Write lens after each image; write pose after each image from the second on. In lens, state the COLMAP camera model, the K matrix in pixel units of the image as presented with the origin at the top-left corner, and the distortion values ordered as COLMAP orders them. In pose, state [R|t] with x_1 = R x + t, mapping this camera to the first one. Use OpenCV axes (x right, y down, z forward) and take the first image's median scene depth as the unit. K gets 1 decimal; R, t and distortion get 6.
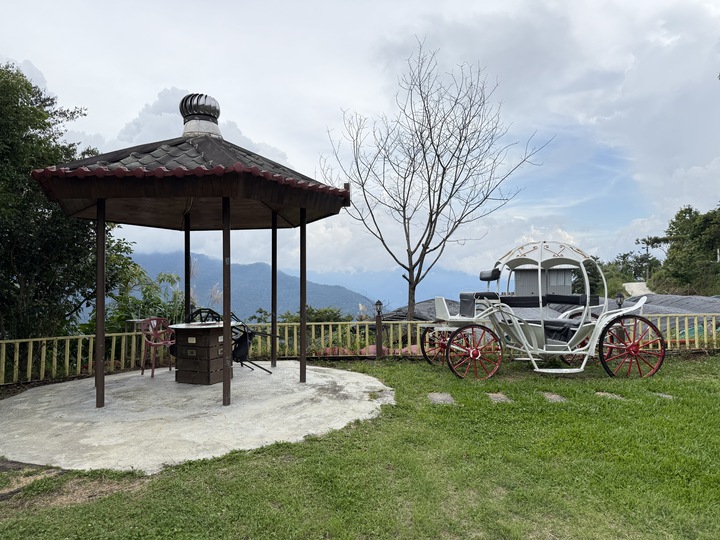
lens RADIAL K [[505.0, 0, 361.8], [0, 505.0, 274.0], [0, 0, 1]] dist [0.065439, -0.001270]
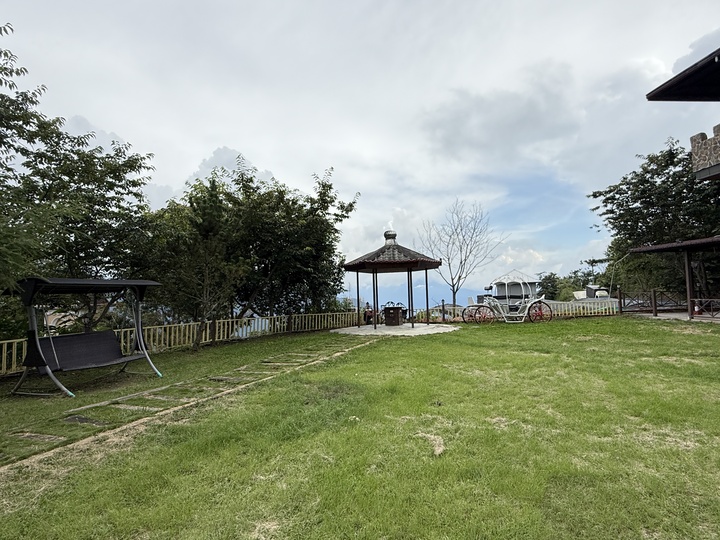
lens RADIAL K [[394.1, 0, 355.8], [0, 394.1, 274.2], [0, 0, 1]] dist [0.000611, -0.001606]
pose [[0.998522, -0.019785, -0.050629, -0.335338], [0.017942, 0.999168, -0.036616, -0.007684], [0.051311, 0.035653, 0.998046, -1.101143]]
